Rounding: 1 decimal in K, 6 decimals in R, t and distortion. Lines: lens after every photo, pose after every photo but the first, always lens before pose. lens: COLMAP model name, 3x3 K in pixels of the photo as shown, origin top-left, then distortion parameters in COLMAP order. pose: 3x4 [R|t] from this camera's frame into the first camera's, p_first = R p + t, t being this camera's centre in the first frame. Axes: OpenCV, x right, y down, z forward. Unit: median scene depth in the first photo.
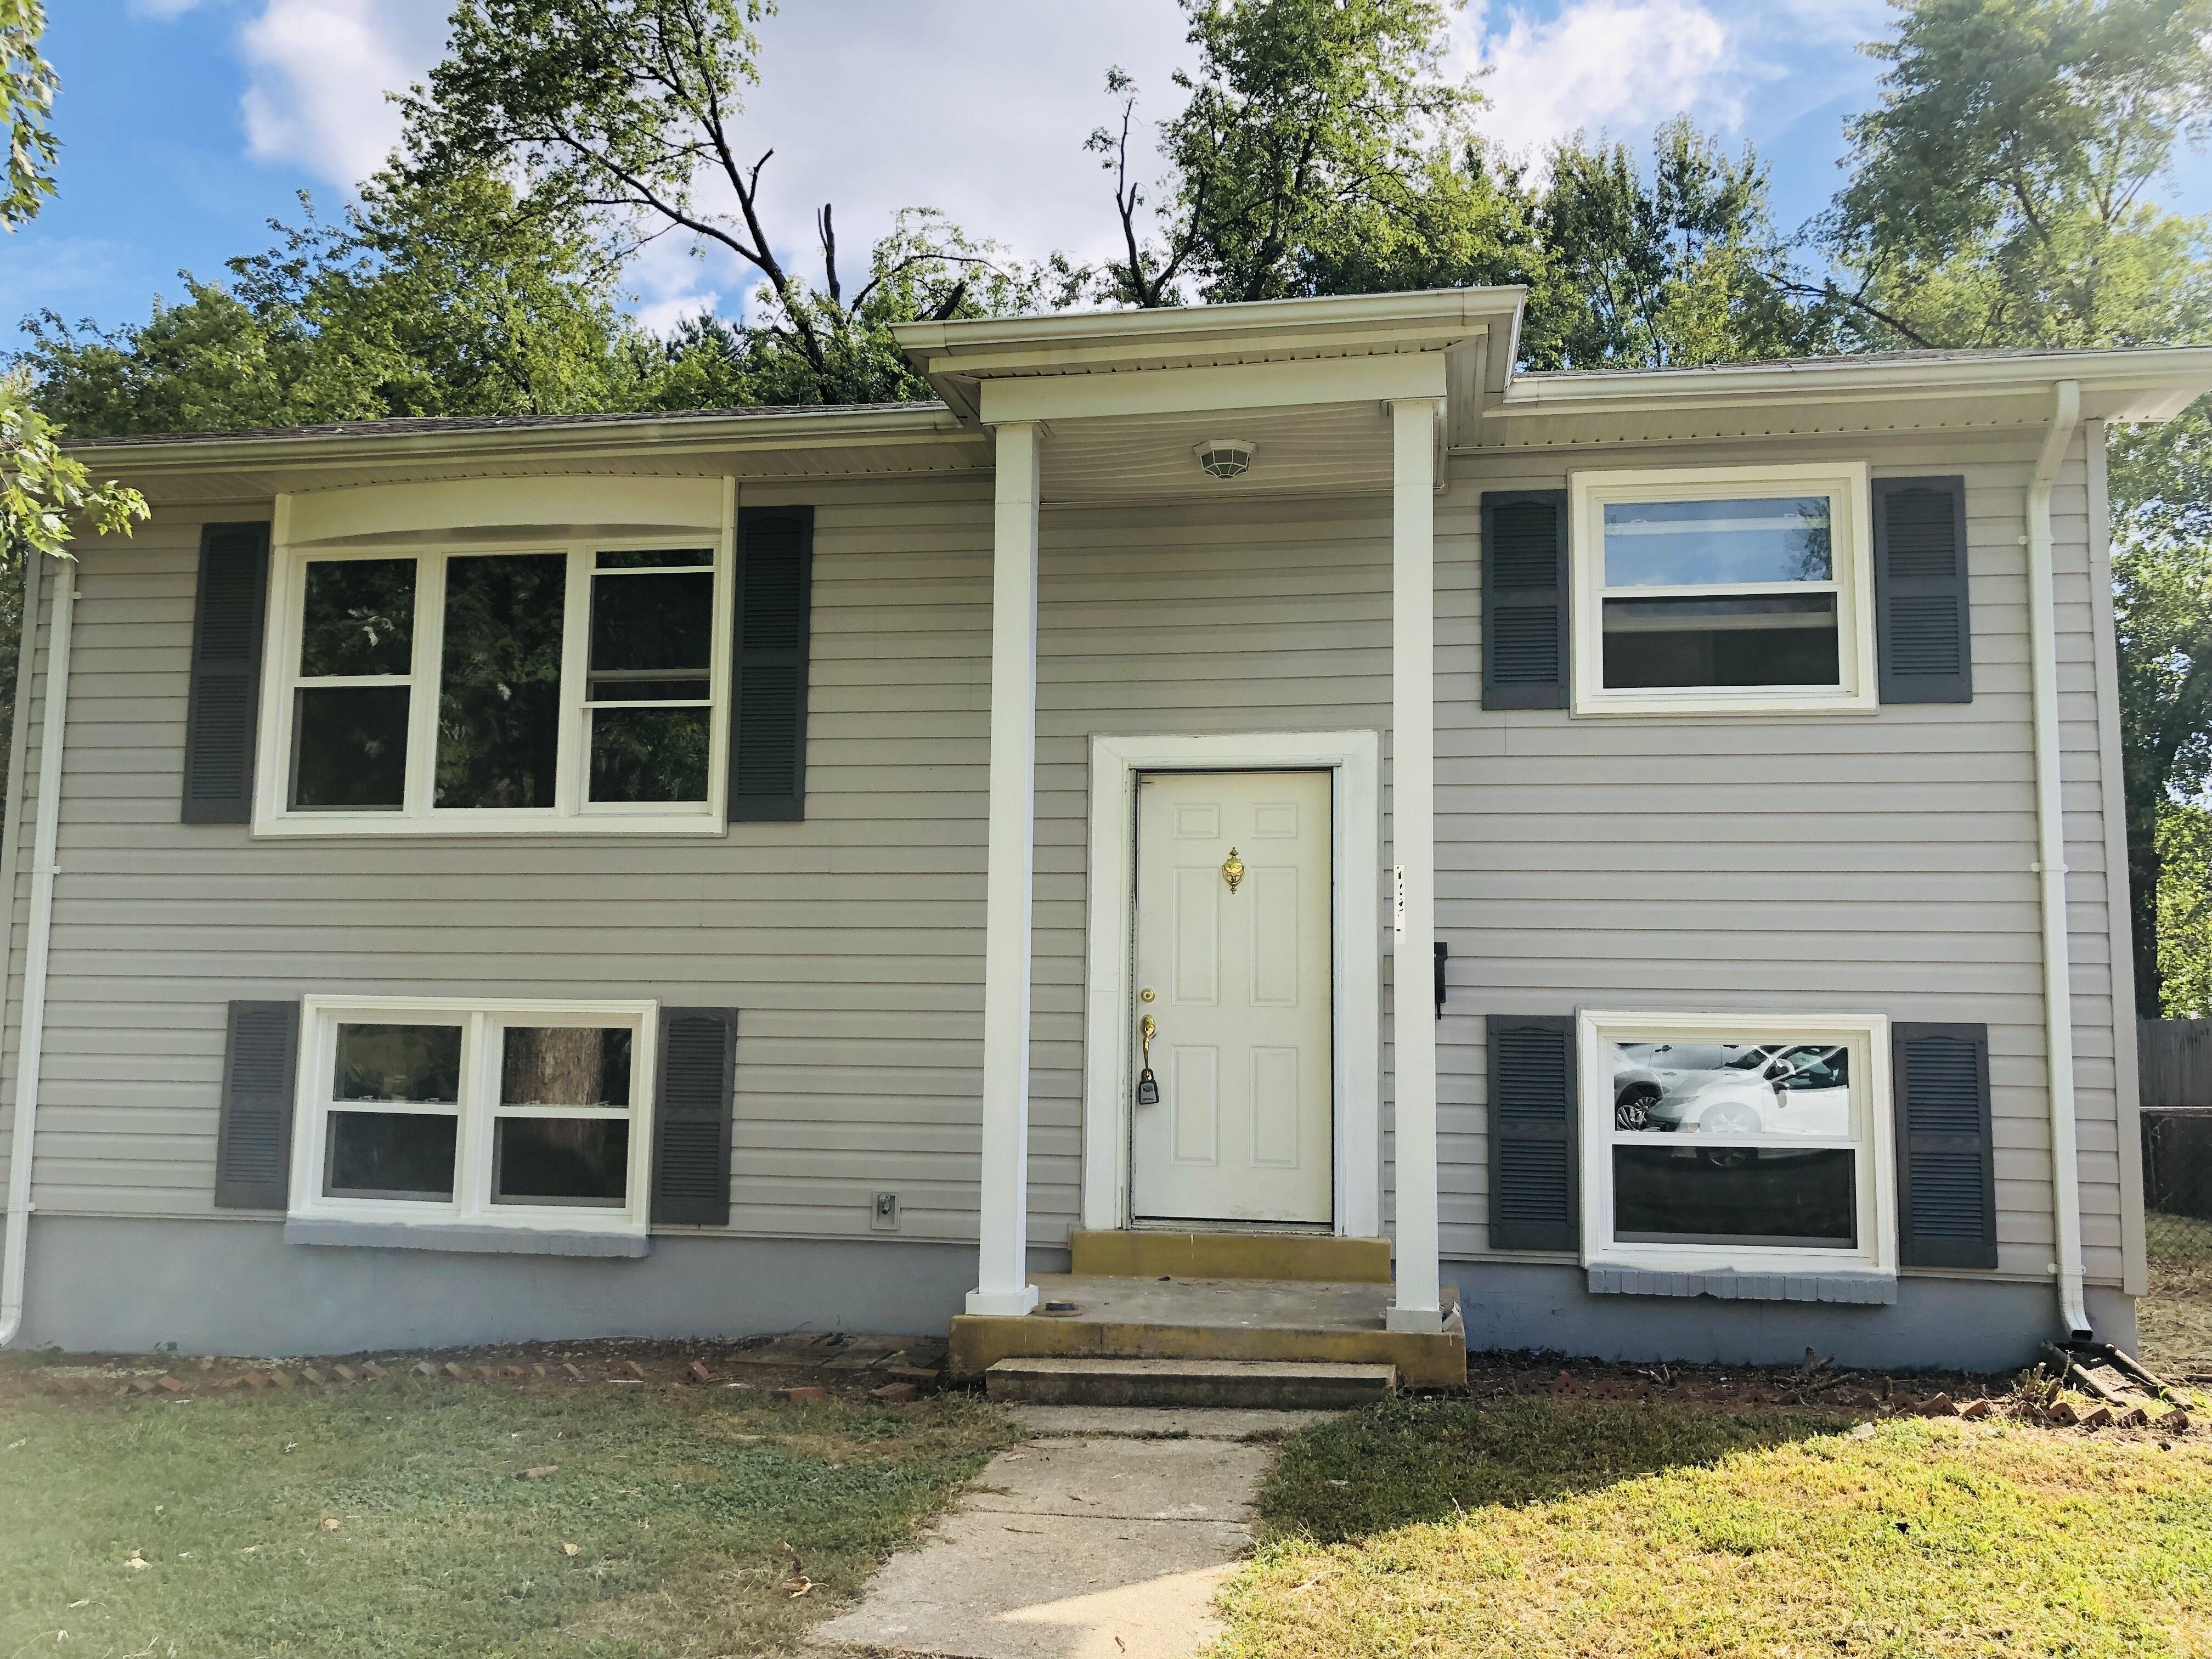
lens RADIAL K [[1826.3, 0, 1106.0], [0, 1826.3, 829.5], [0, 0, 1]] dist [0.034866, -0.000247]
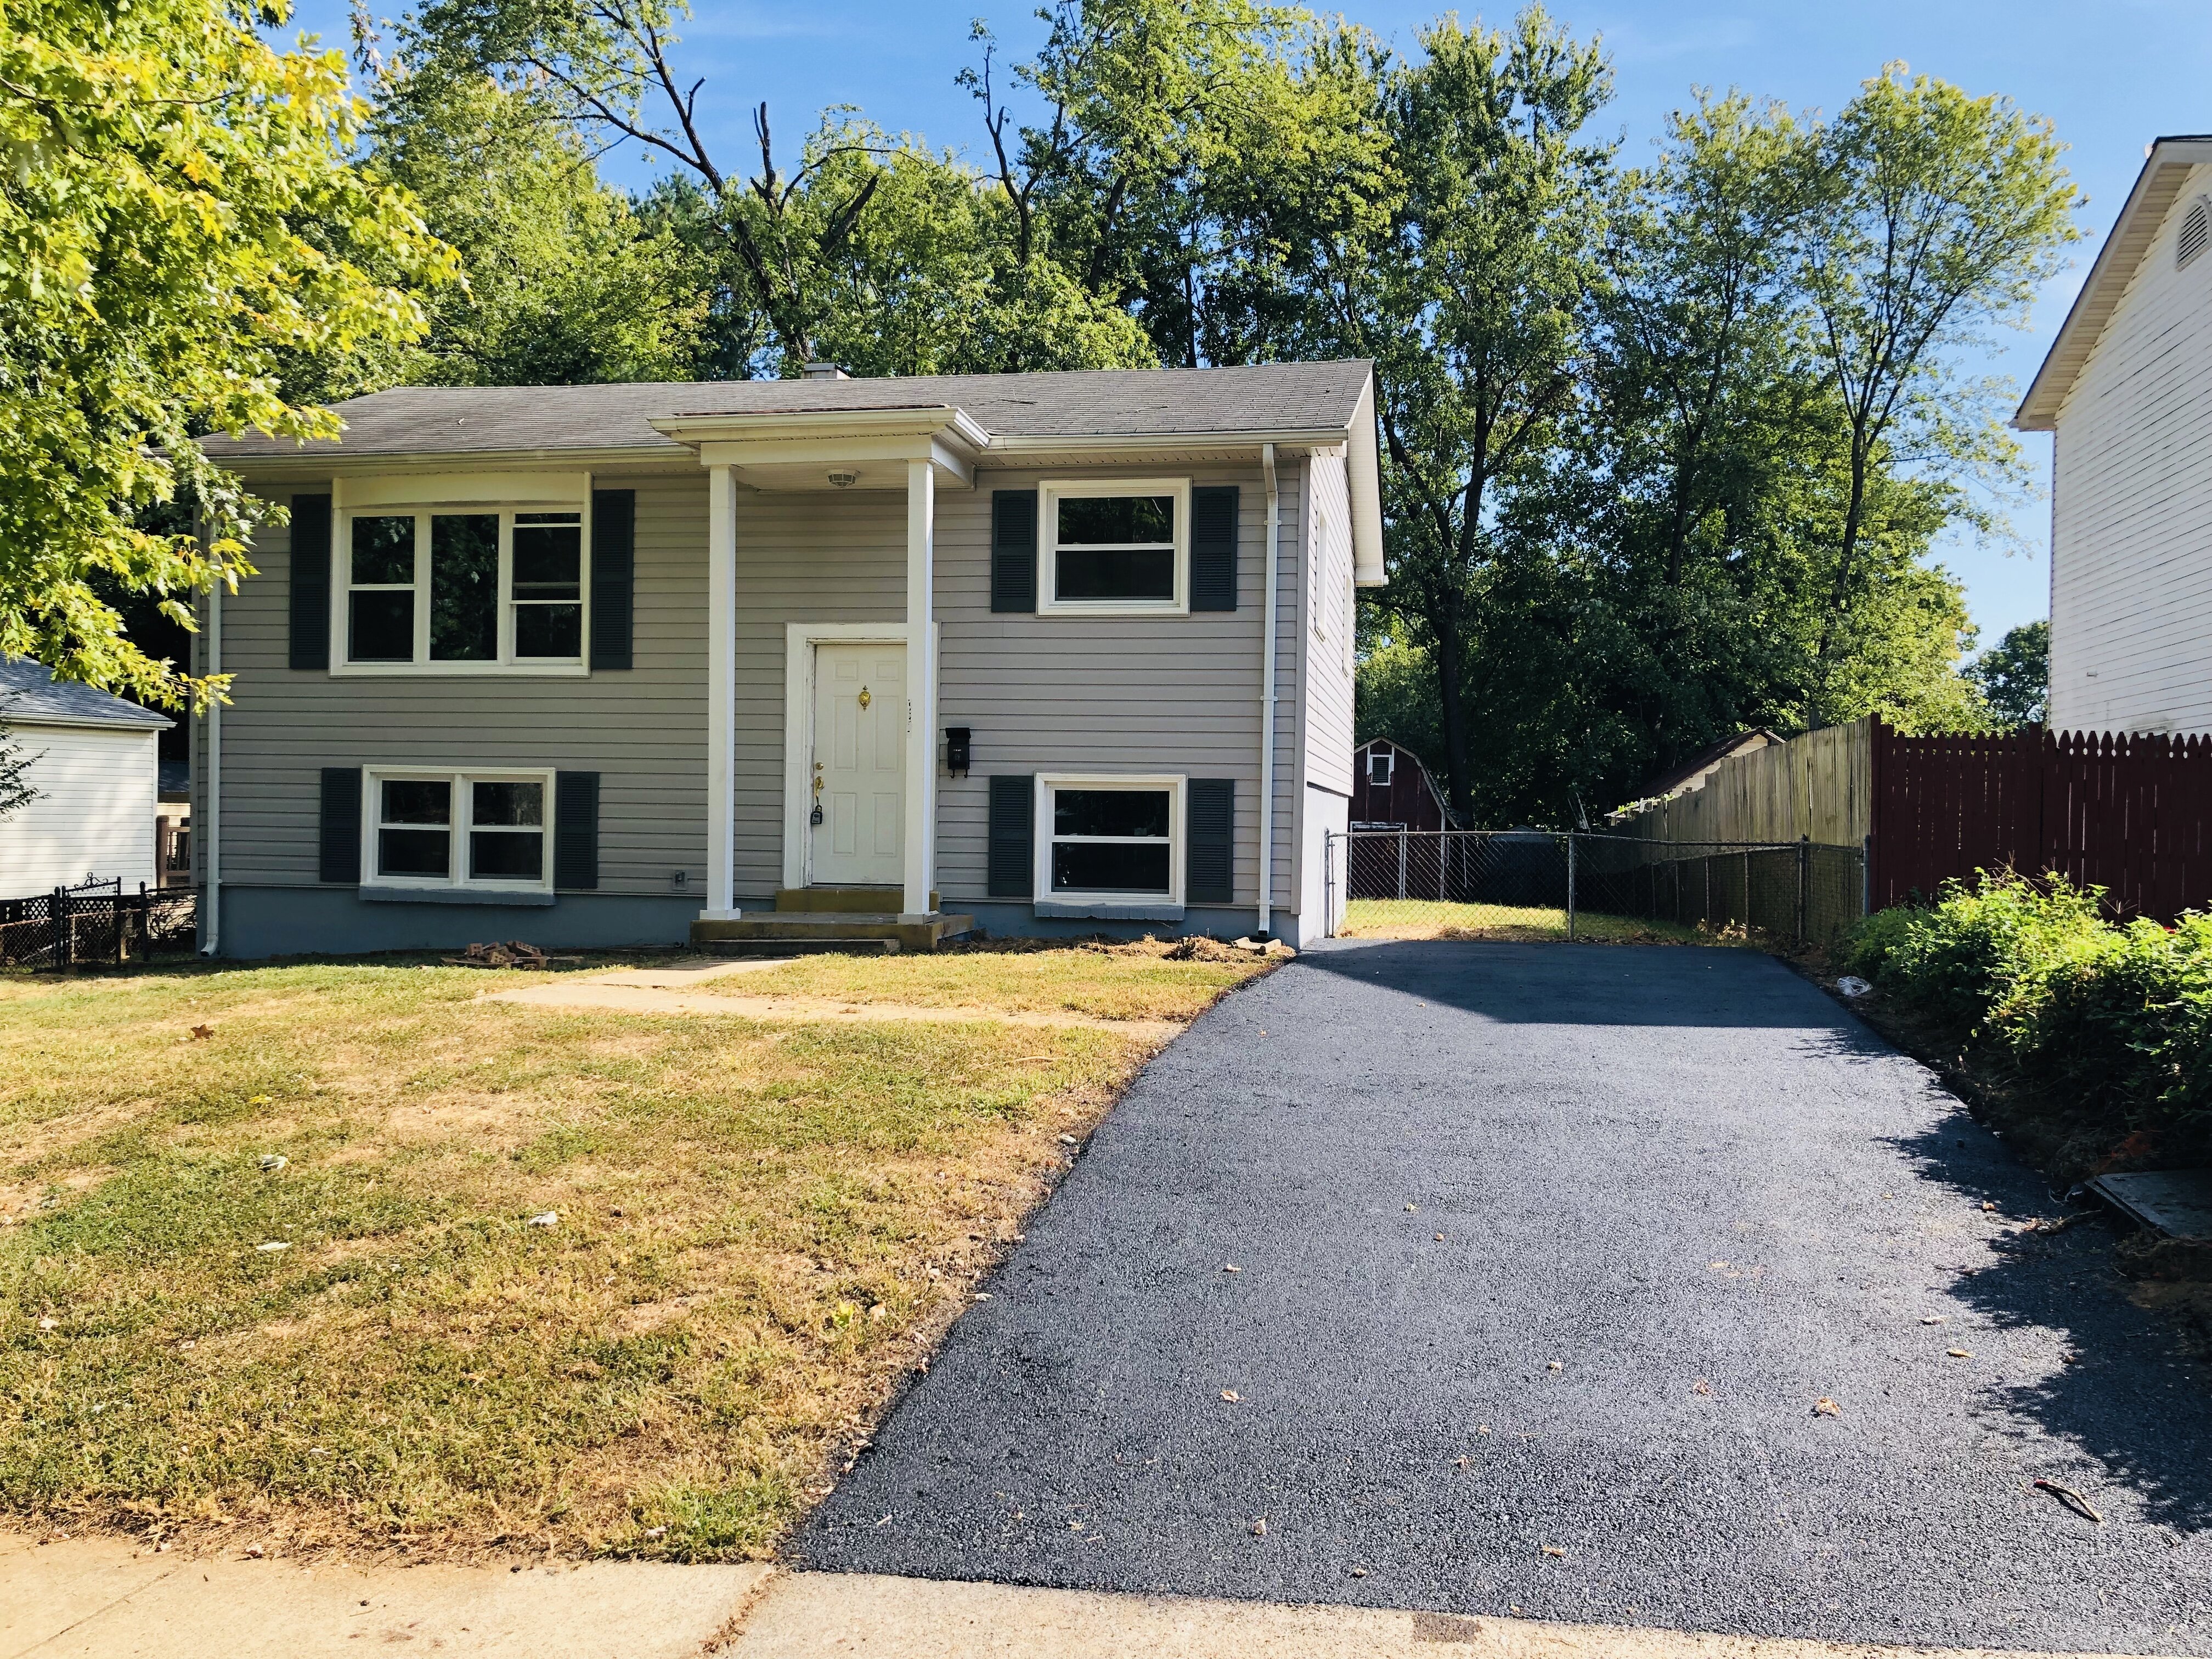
lens RADIAL K [[1774.4, 0, 1106.0], [0, 1774.4, 829.5], [0, 0, 1]] dist [0.000750, -0.002558]
pose [[0.999989, 0.001629, -0.004407, 0.301931], [-0.001104, 0.993176, 0.116616, -0.050822], [0.004567, -0.116610, 0.993167, -0.735349]]
